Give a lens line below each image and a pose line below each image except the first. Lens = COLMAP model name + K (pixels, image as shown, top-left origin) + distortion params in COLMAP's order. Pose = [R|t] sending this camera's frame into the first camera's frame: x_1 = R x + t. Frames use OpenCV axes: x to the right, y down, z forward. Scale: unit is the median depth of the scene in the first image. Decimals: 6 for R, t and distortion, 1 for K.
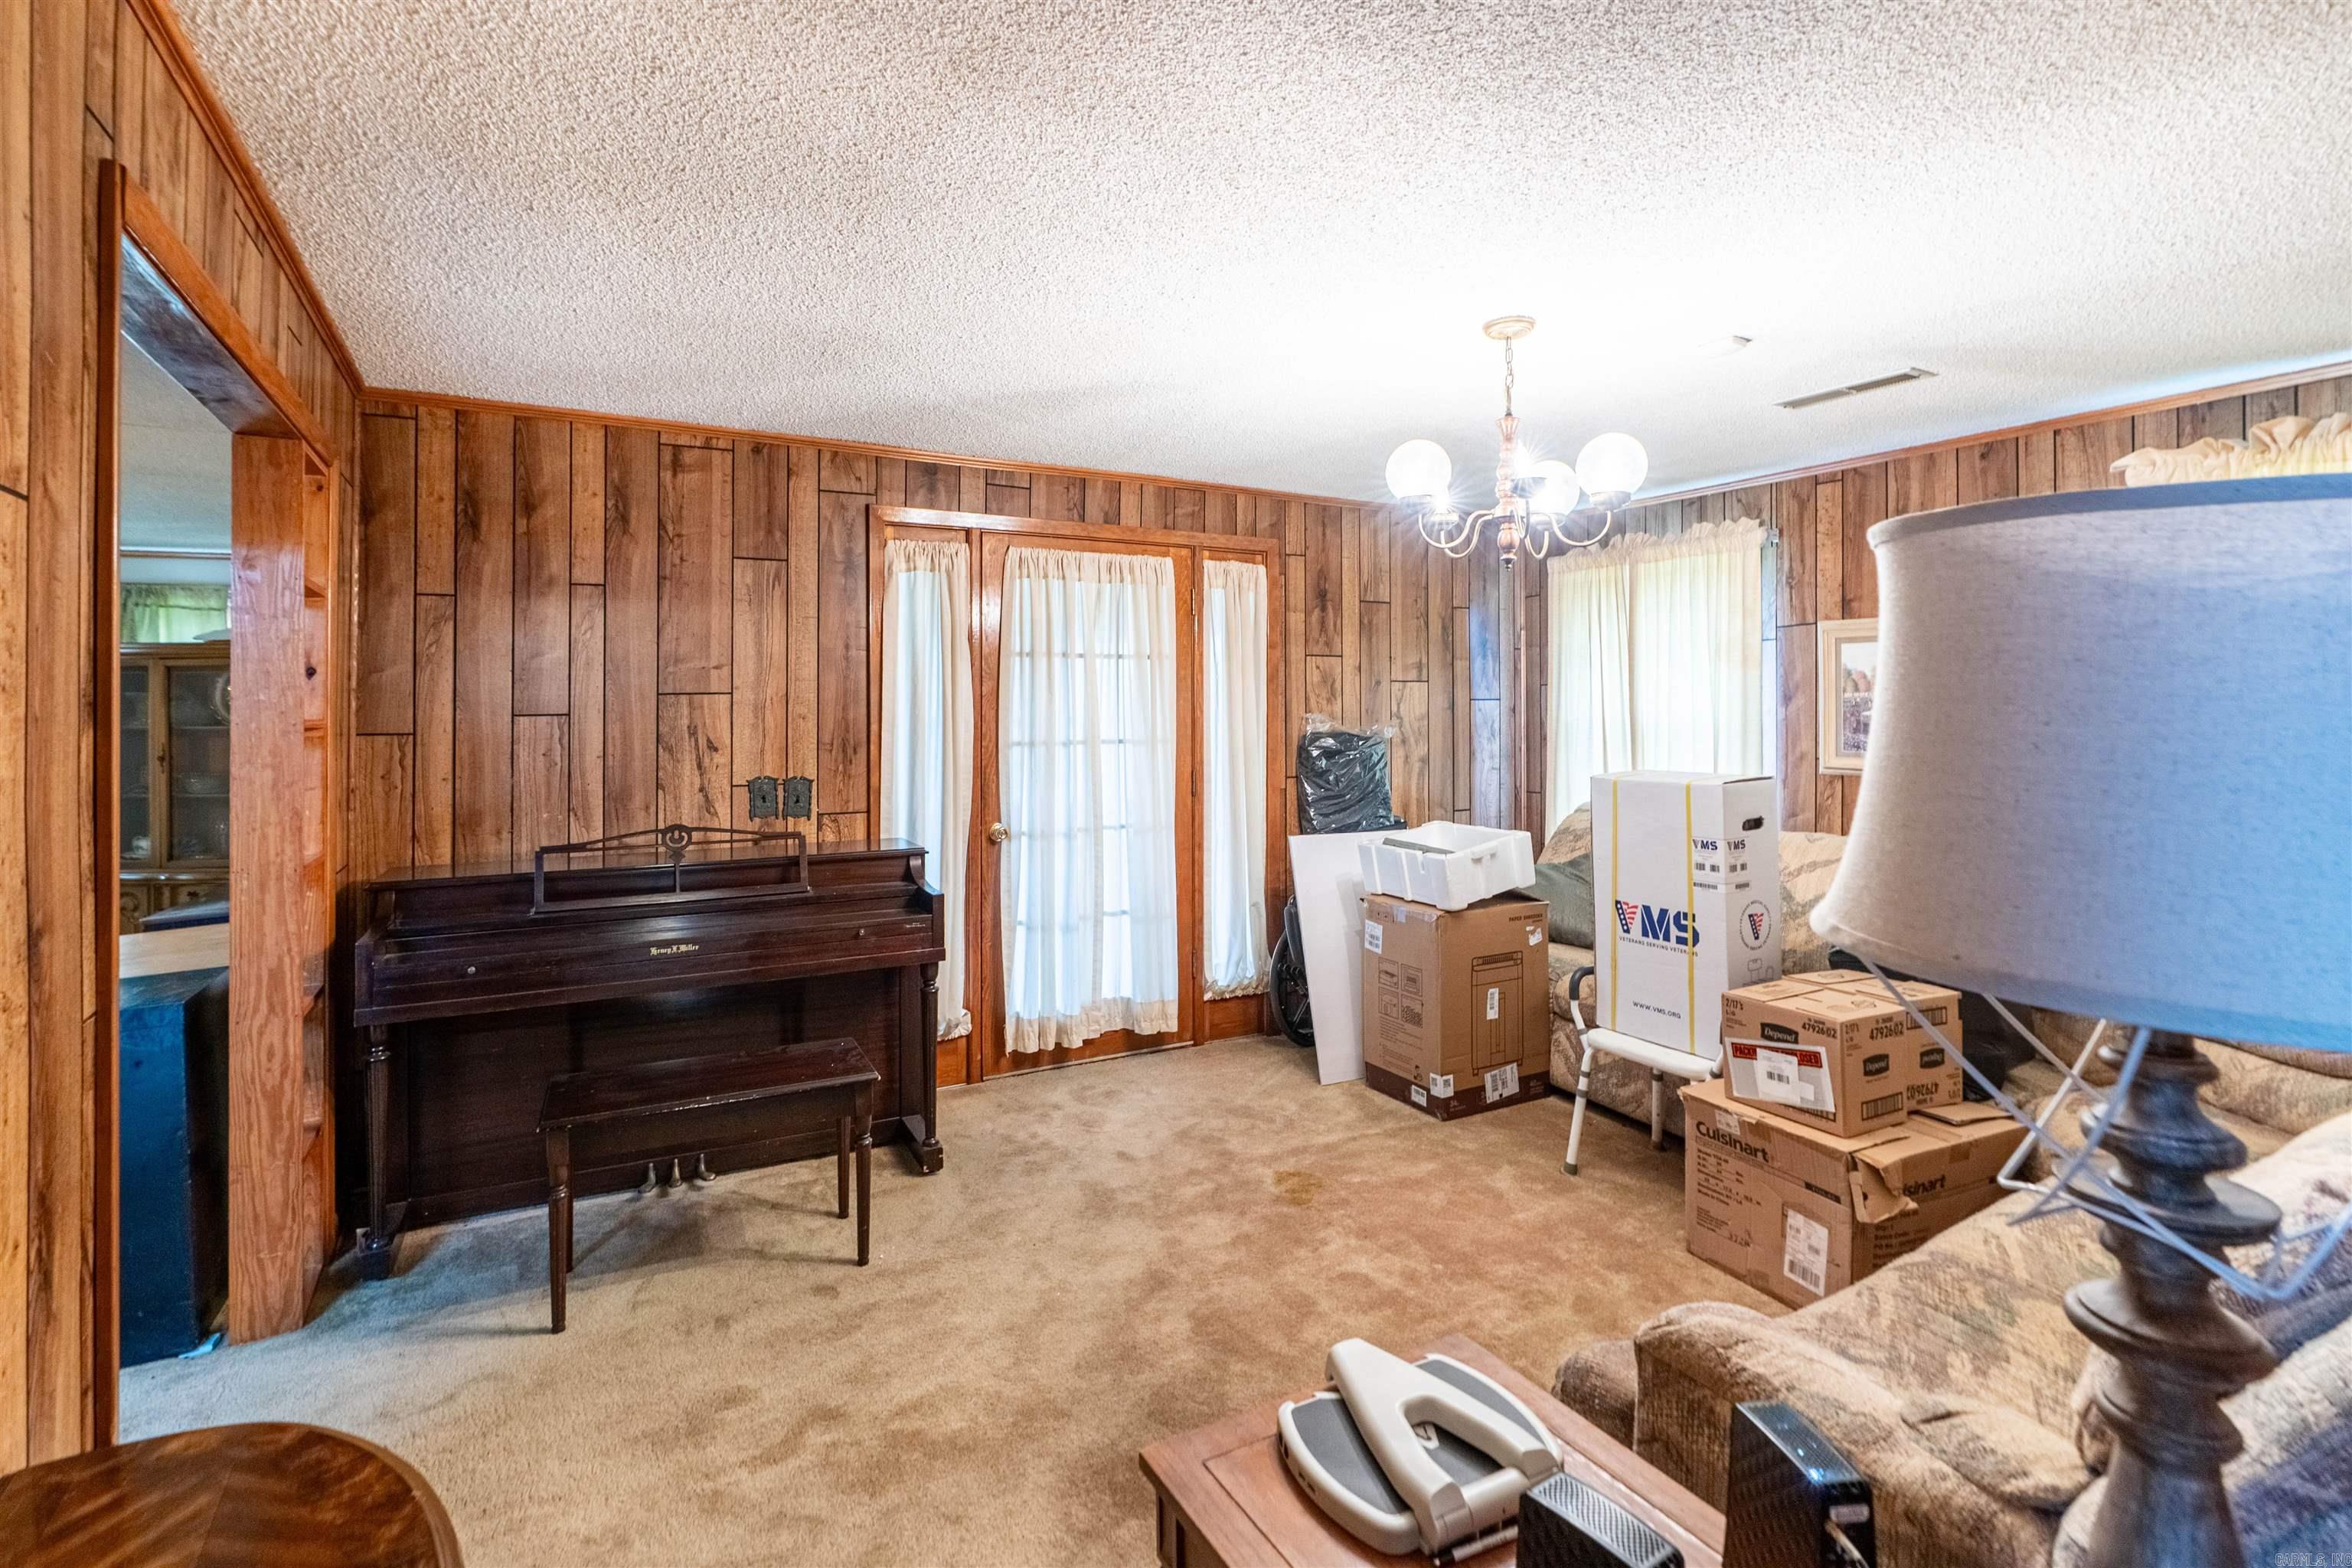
lens RADIAL K [[1136.5, 0, 1141.9], [0, 1136.5, 713.8], [0, 0, 1]] dist [0.000683, 0.000184]
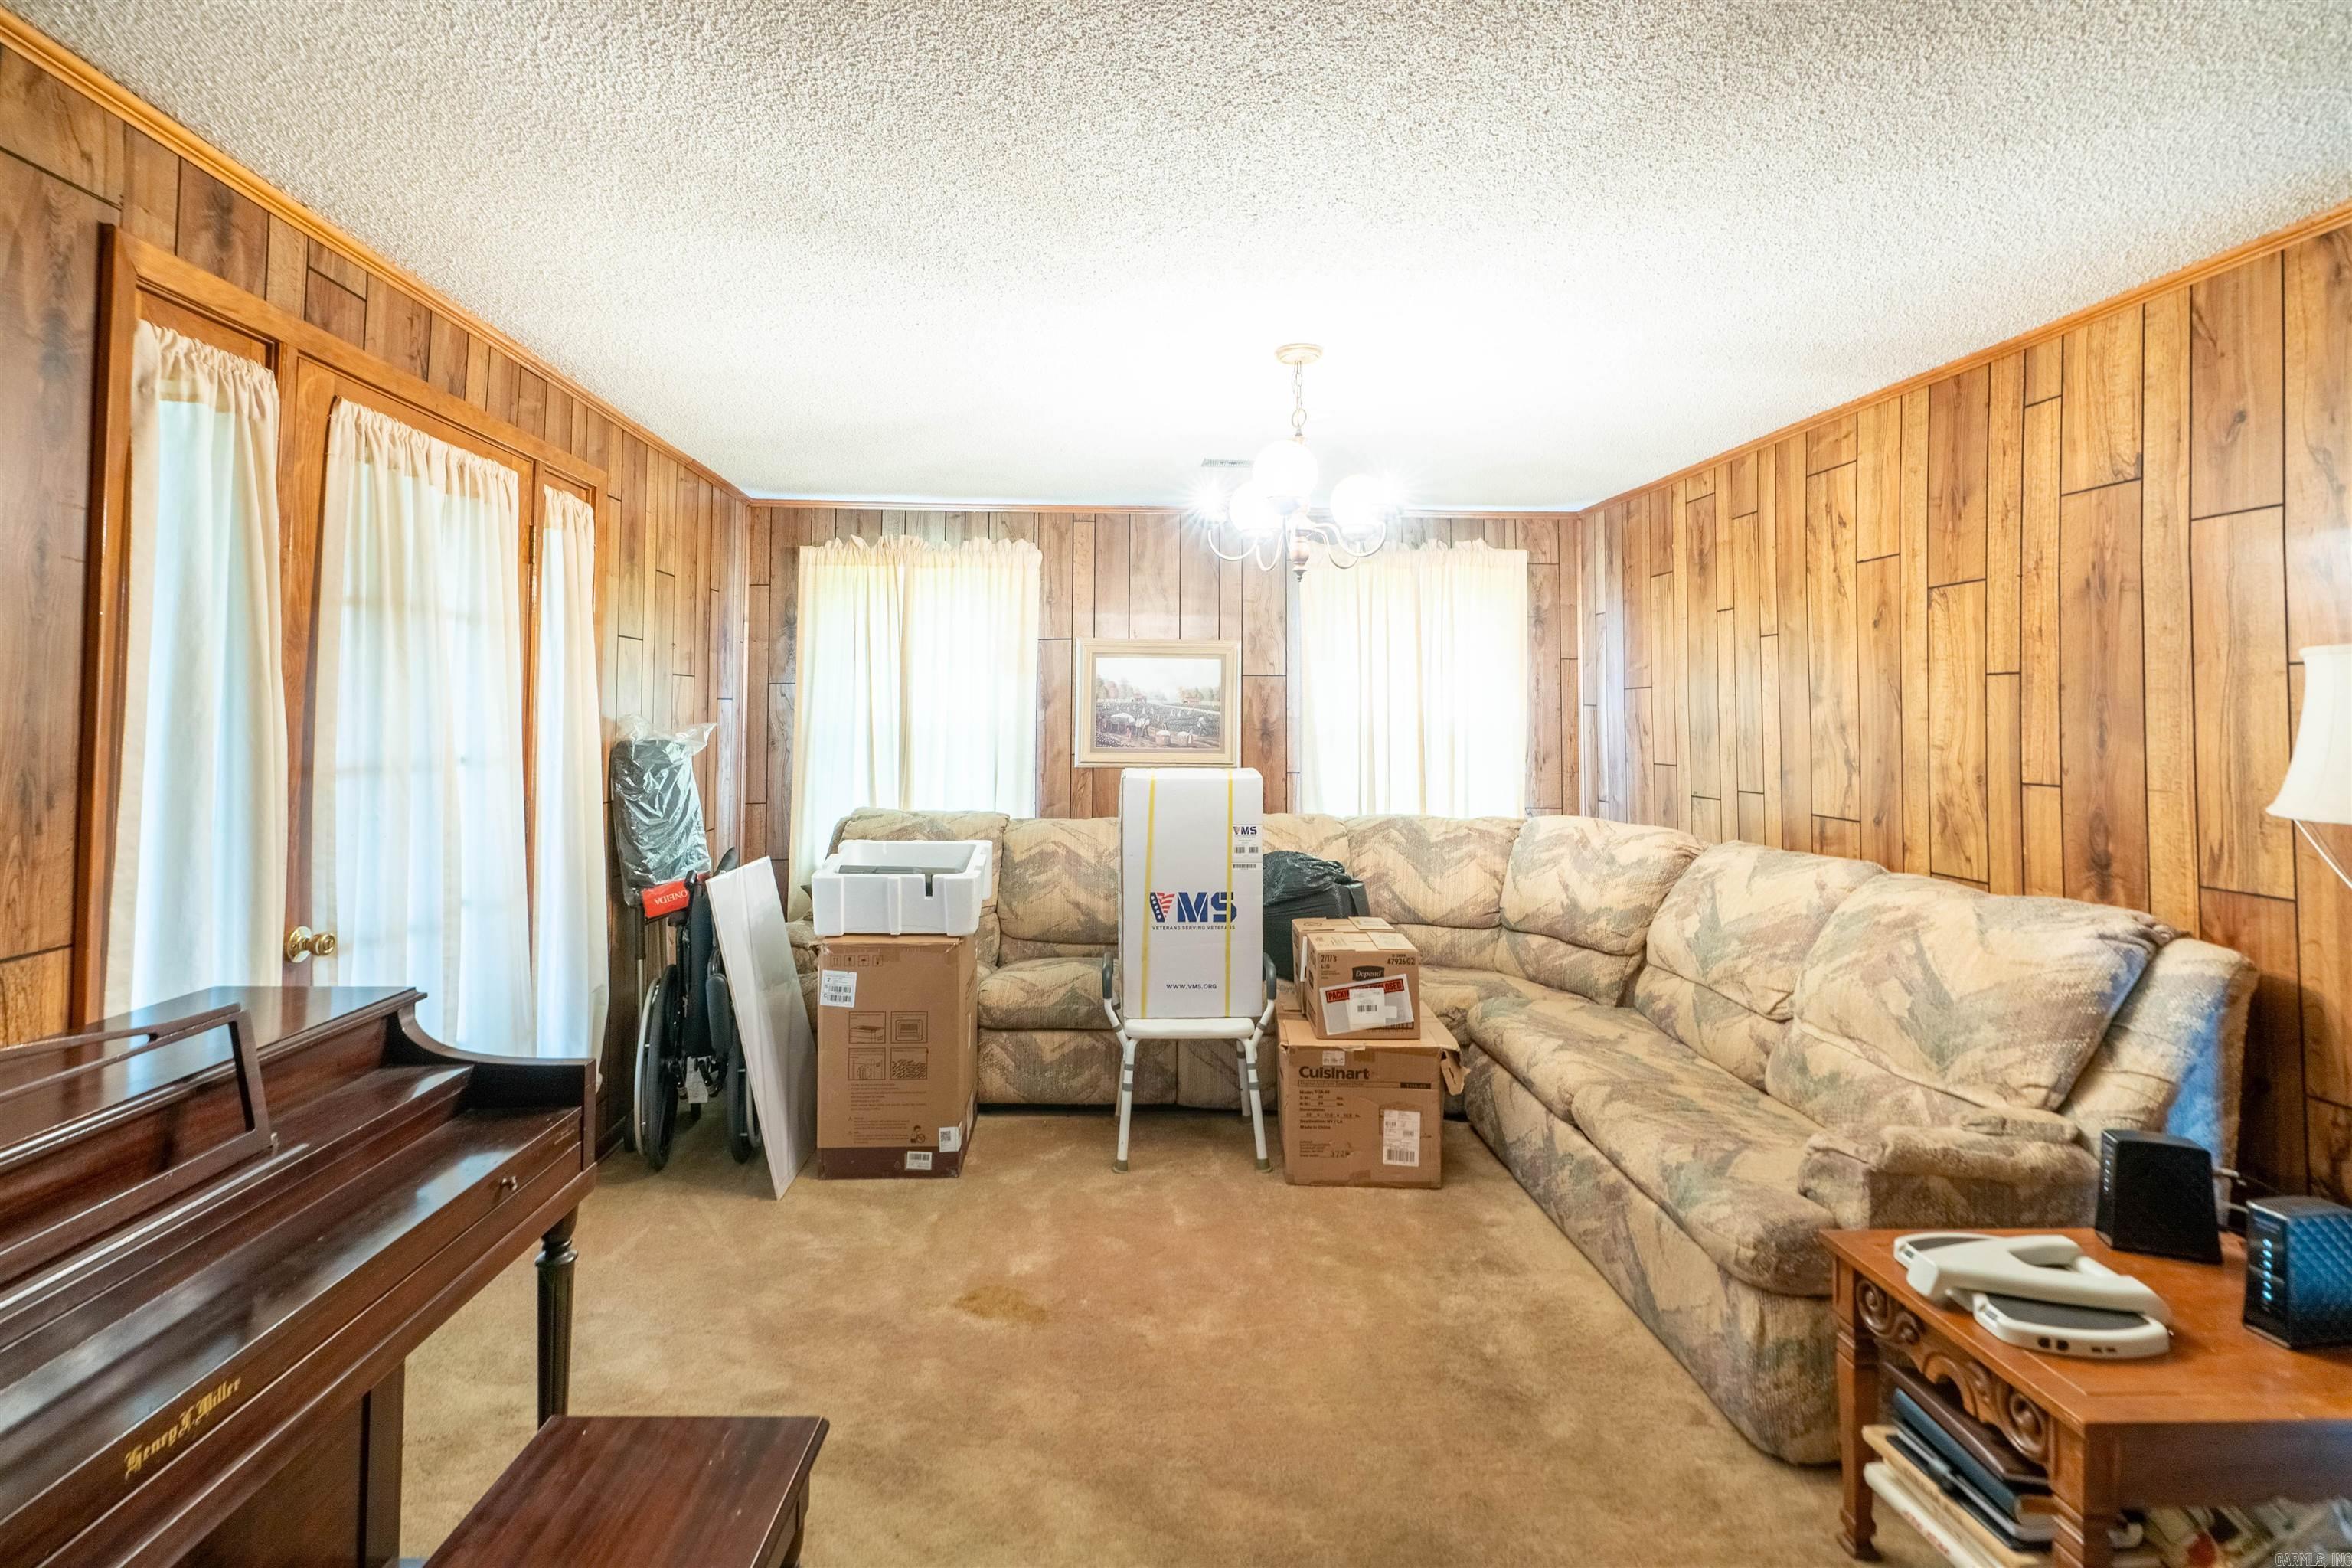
lens RADIAL K [[1136.5, 0, 1164.9], [0, 1136.5, 682.0], [0, 0, 1]] dist [0.000683, 0.000184]
pose [[0.416651, 0.029485, 0.908588, -0.485074], [-0.003316, 0.999517, -0.030915, 0.000491], [-0.909061, 0.009868, 0.416547, 0.484807]]
